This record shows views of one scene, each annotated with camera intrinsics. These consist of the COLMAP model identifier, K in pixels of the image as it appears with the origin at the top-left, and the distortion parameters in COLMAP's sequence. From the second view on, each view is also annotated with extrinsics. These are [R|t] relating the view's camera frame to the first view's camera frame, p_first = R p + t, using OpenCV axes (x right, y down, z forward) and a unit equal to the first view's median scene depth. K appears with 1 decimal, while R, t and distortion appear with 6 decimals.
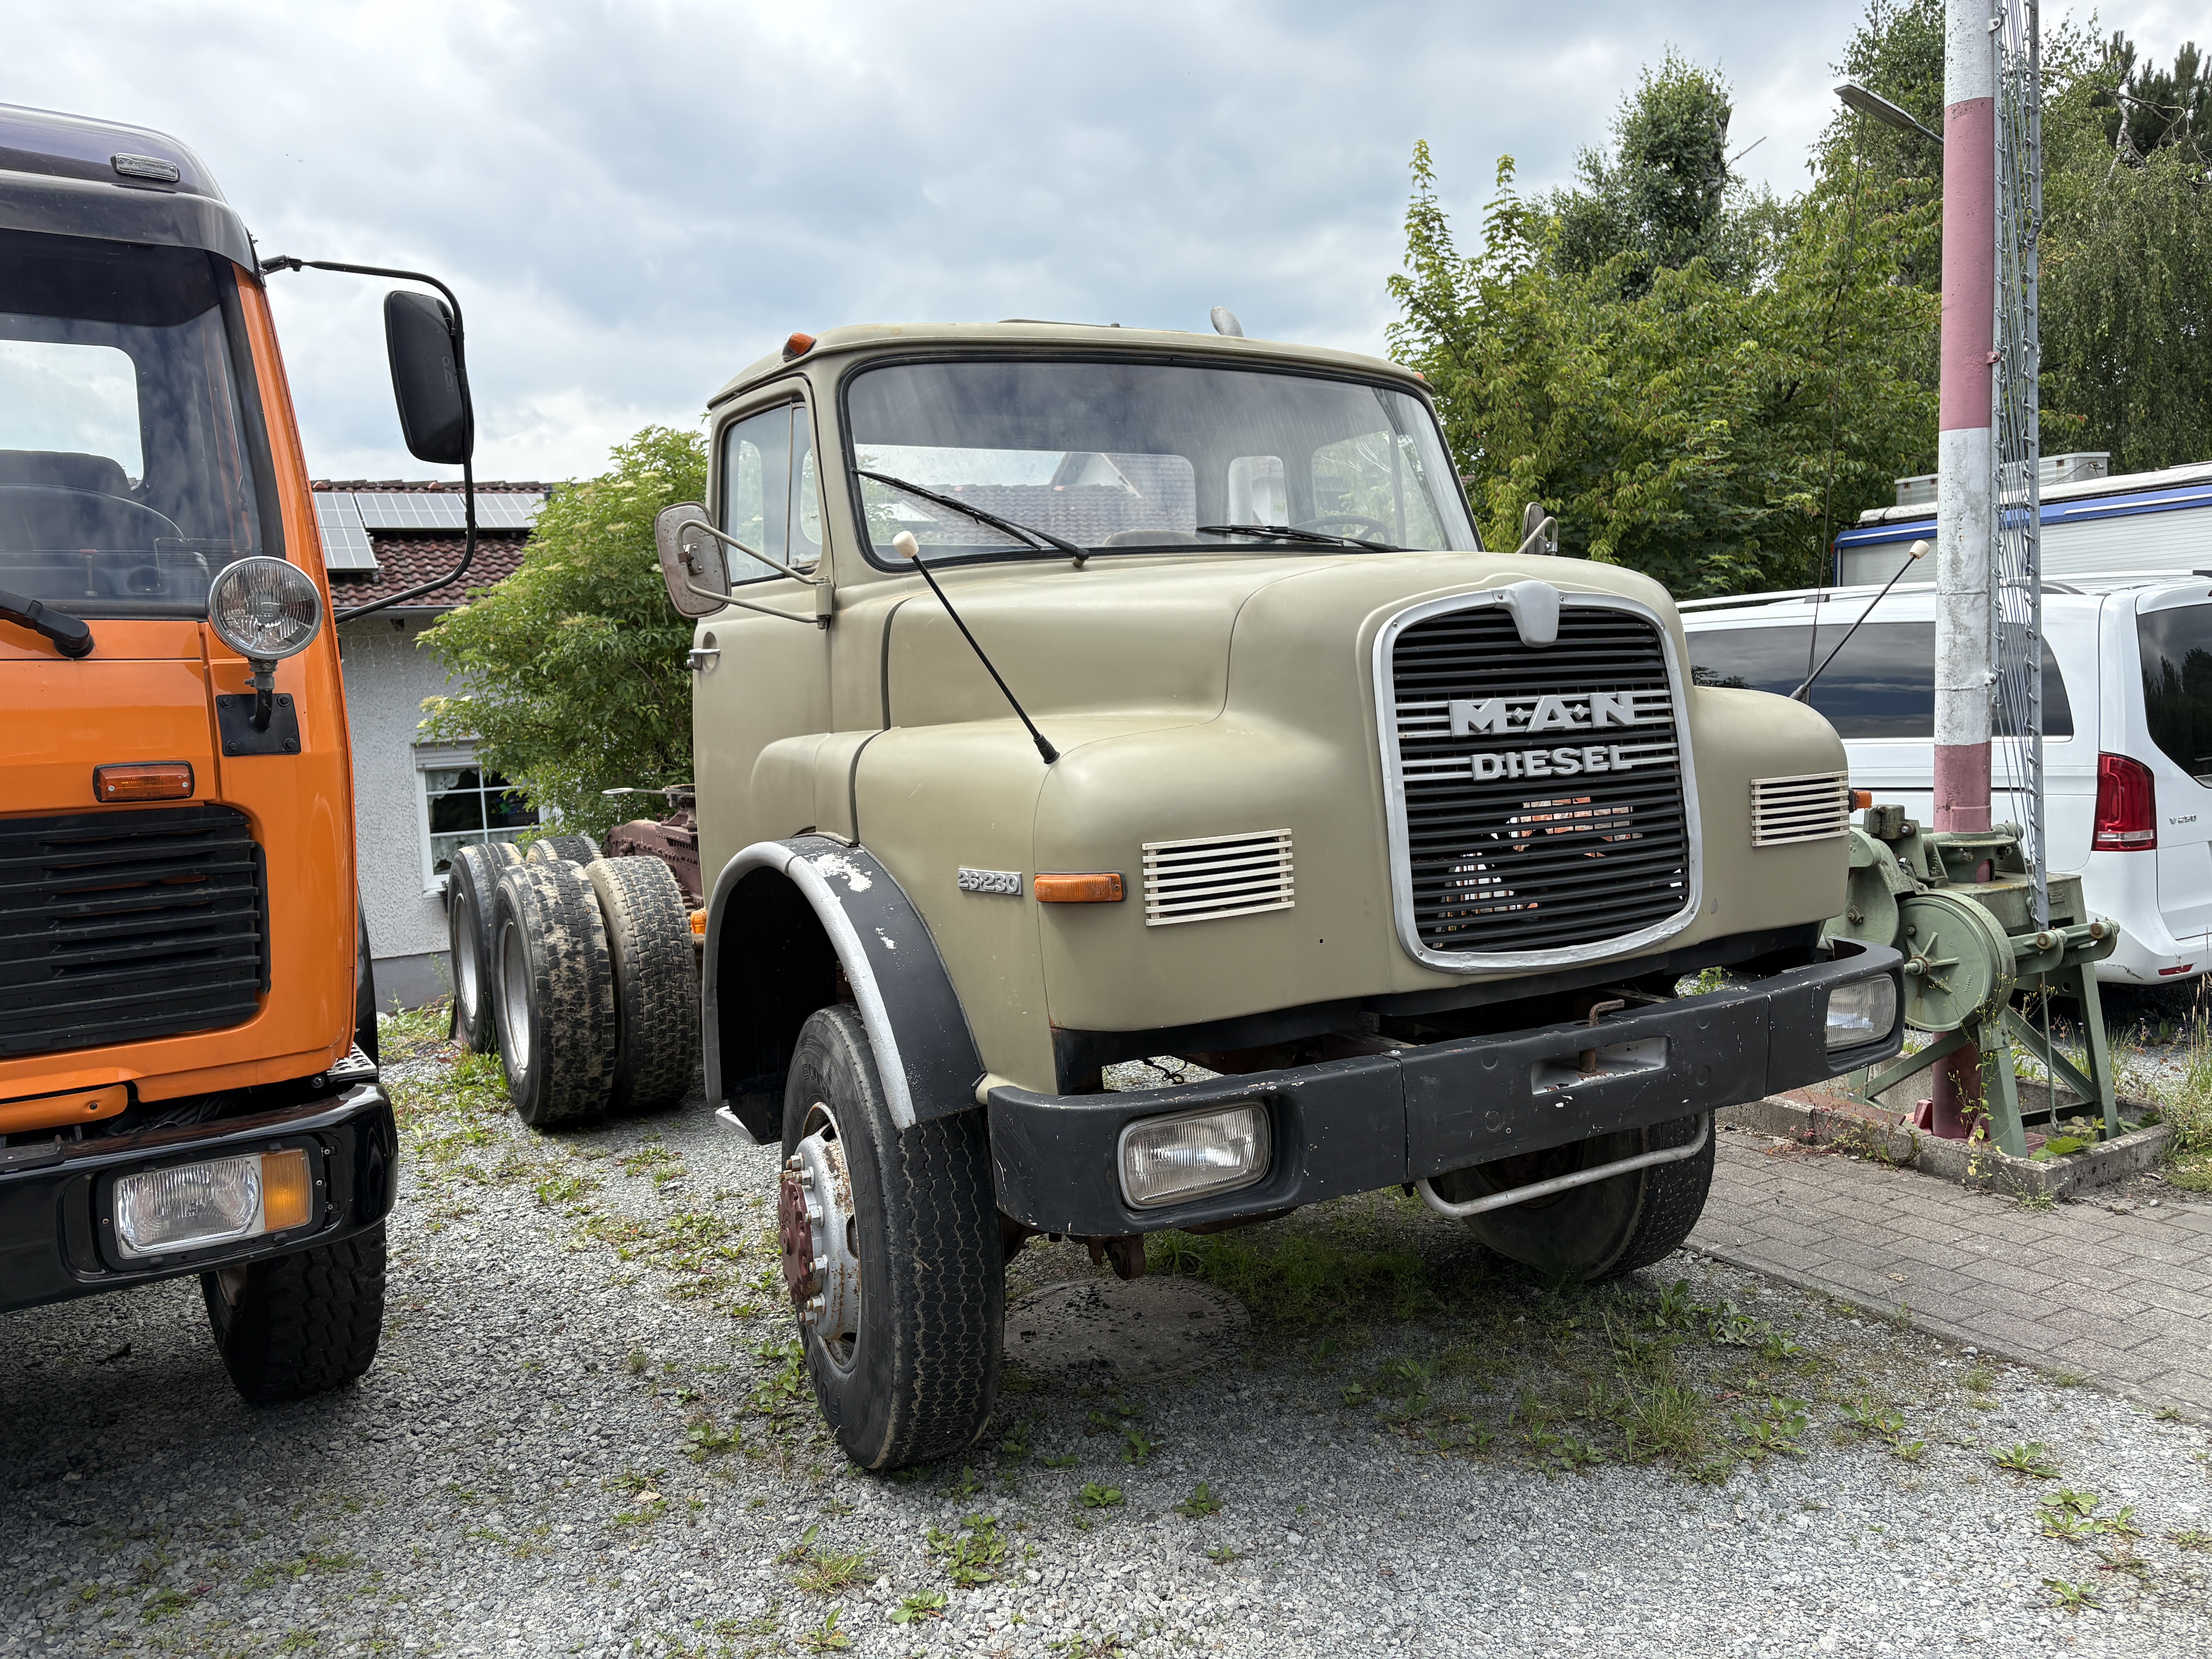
lens RADIAL K [[1742.8, 0, 1106.0], [0, 1742.8, 829.5], [0, 0, 1]] dist [0.052440, -0.044422]
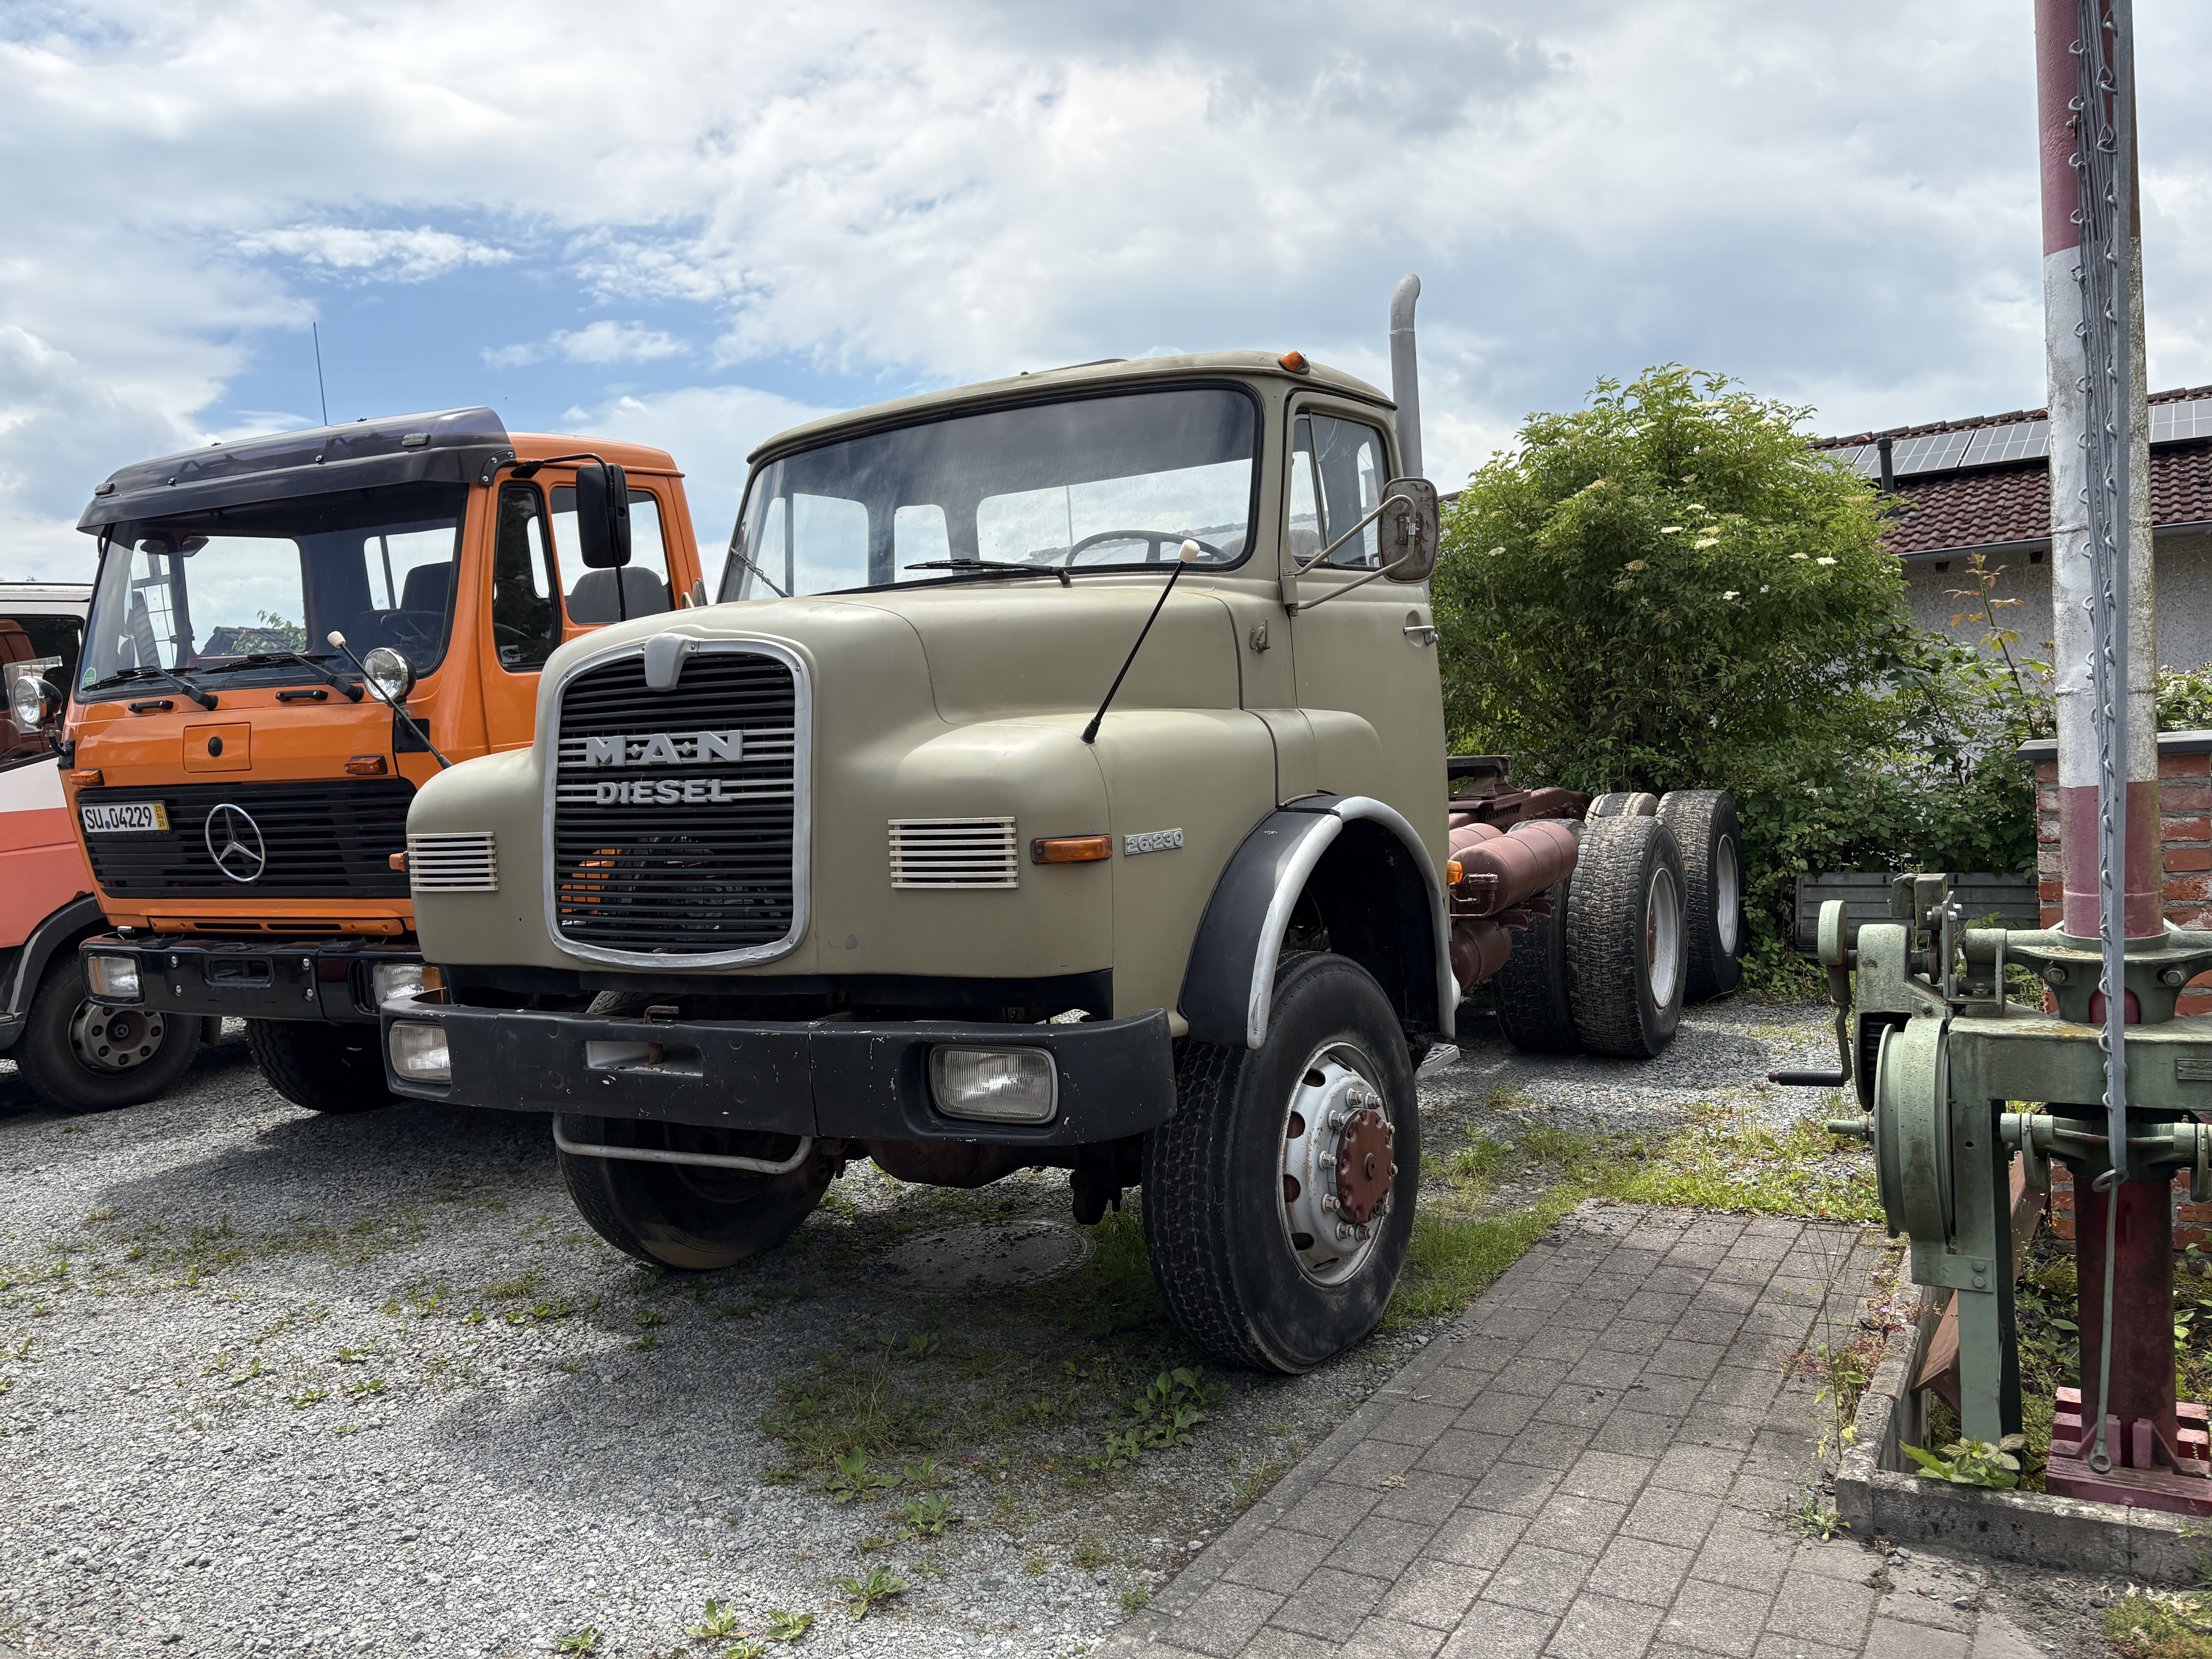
lens RADIAL K [[1695.9, 0, 1050.0], [0, 1695.9, 837.2], [0, 0, 1]] dist [0.075425, -0.000454]
pose [[0.483185, 0.076320, -0.872186, 1.367342], [-0.039832, 0.997078, 0.065182, -0.092687], [0.874612, 0.003246, 0.484813, 0.685230]]
